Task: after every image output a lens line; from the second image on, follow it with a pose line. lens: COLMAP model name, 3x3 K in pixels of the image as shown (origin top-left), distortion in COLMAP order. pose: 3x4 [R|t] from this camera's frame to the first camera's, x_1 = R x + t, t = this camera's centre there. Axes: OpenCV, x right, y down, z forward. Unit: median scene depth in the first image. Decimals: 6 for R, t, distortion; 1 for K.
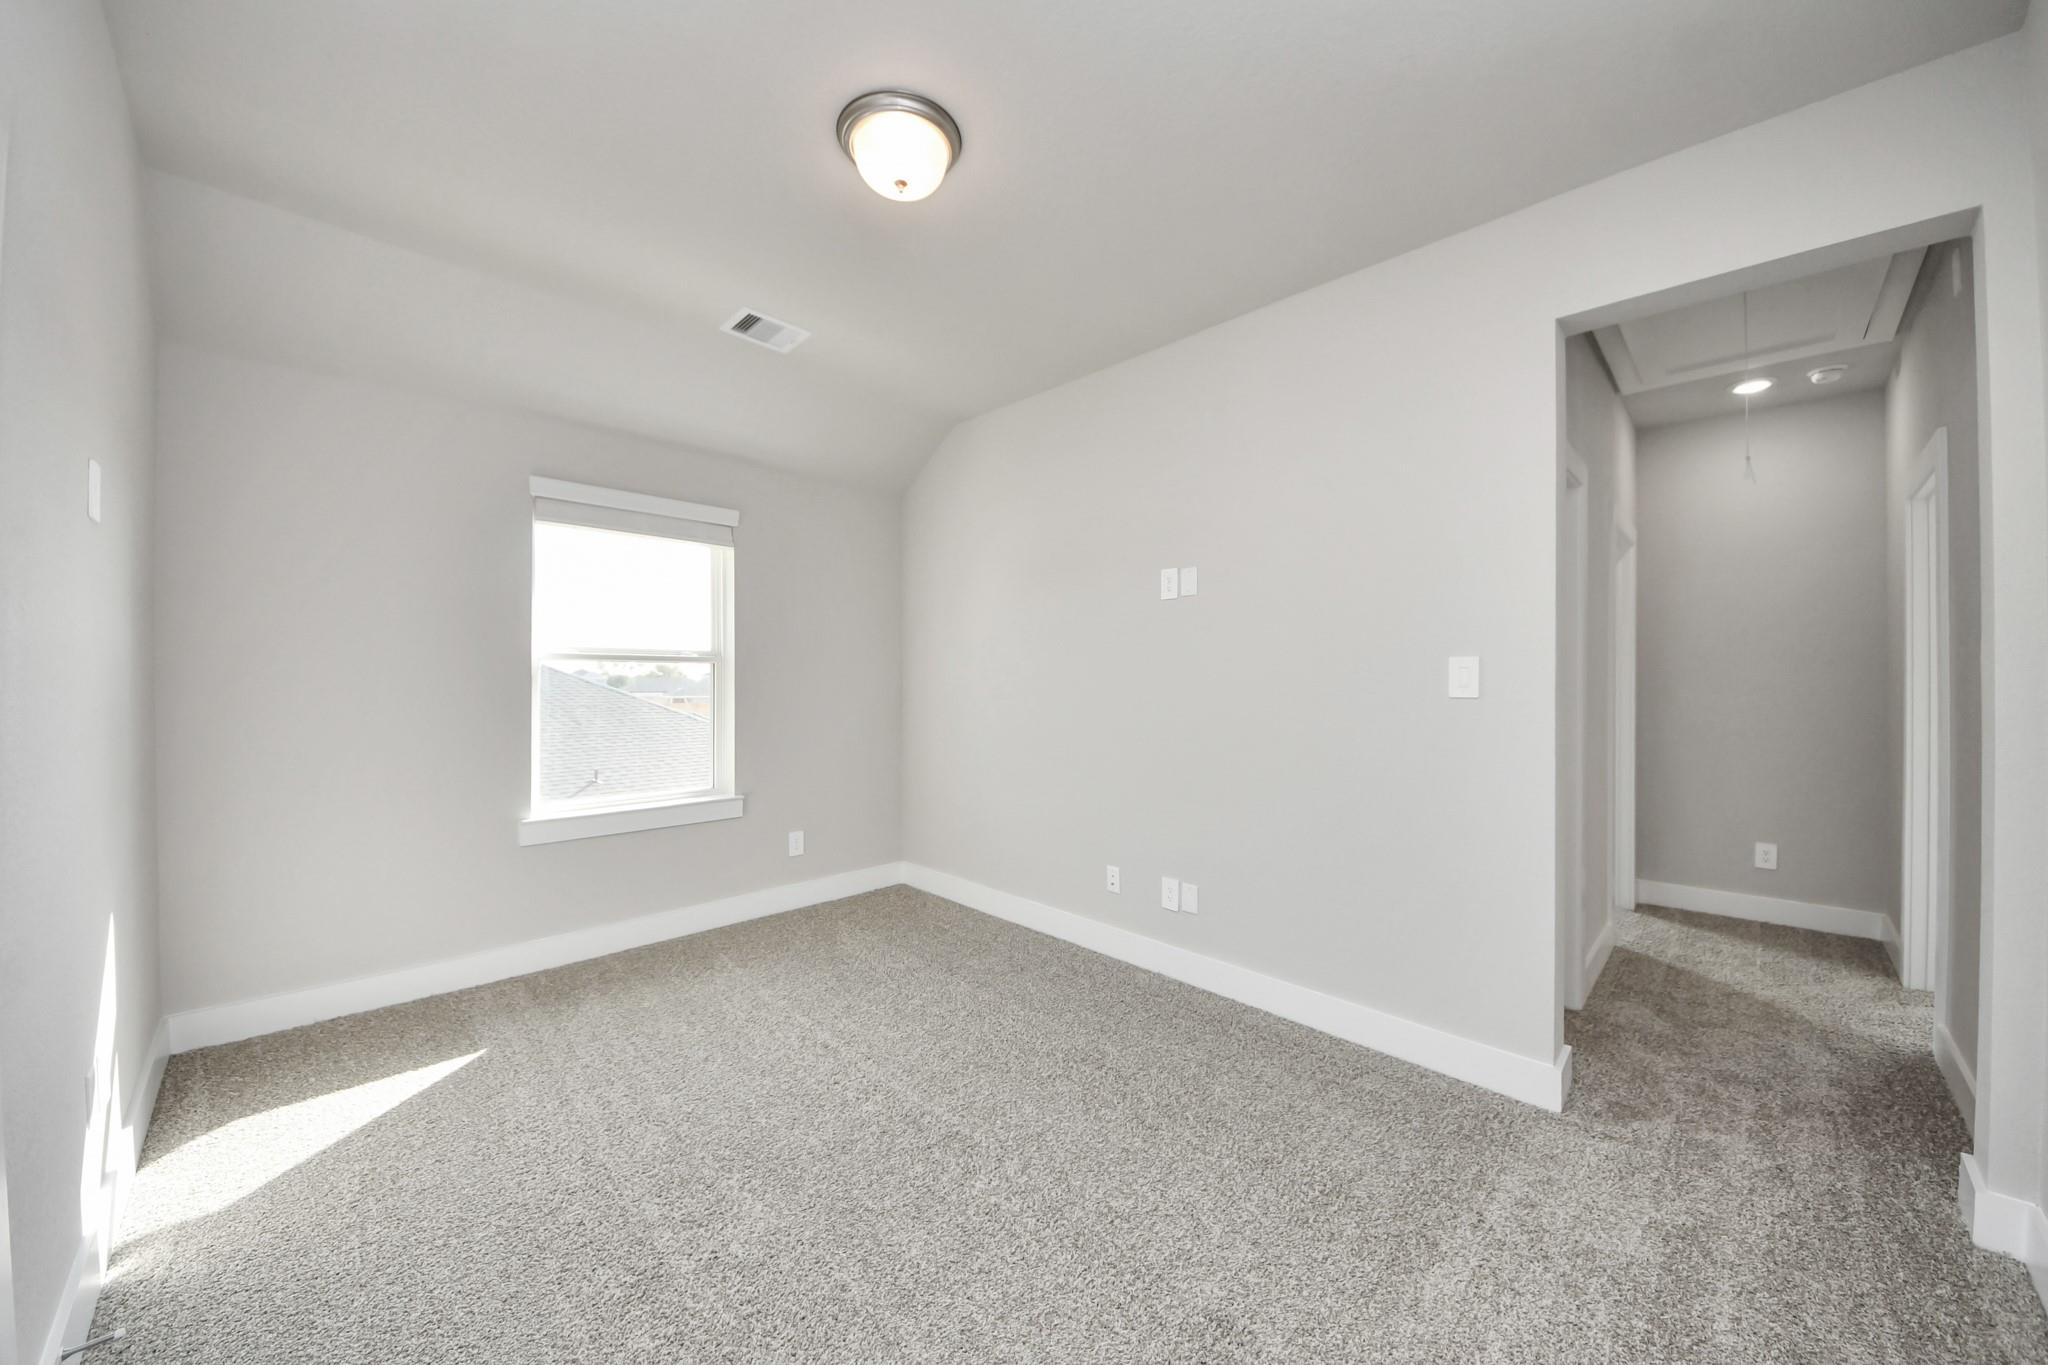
lens RADIAL K [[748.4, 0, 1021.3], [0, 748.4, 678.7], [0, 0, 1]] dist [0.038690, -0.025929]
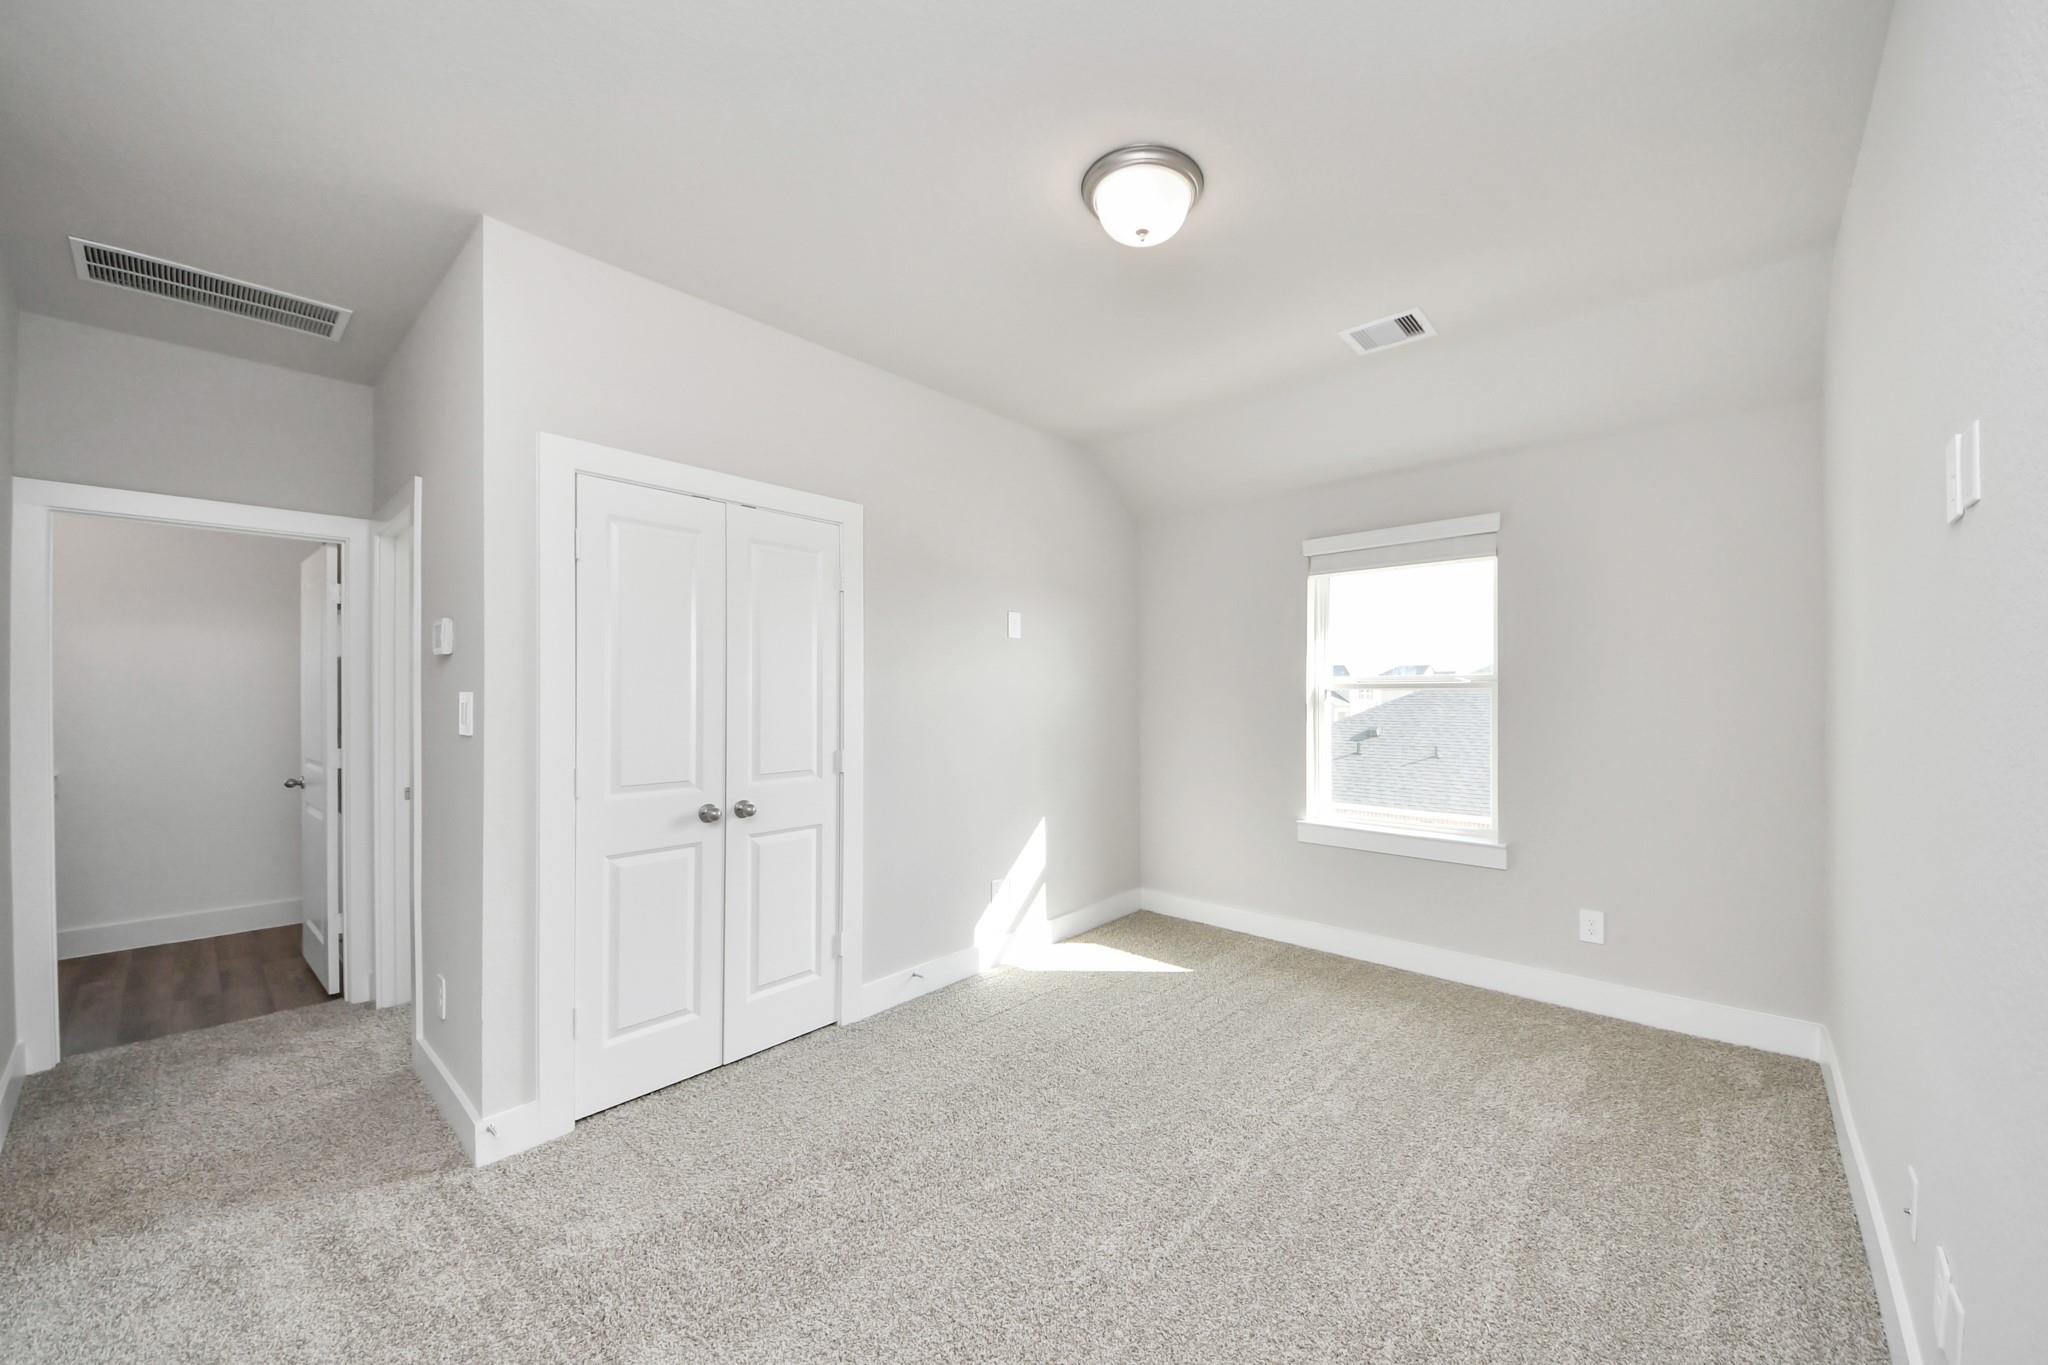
lens RADIAL K [[717.0, 0, 1027.2], [0, 717.0, 688.7], [0, 0, 1]] dist [0.037869, -0.022362]
pose [[0.058041, -0.008800, -0.998275, 0.486723], [0.011161, 0.999904, -0.008166, -0.023960], [0.998252, -0.010667, 0.058134, 0.478337]]
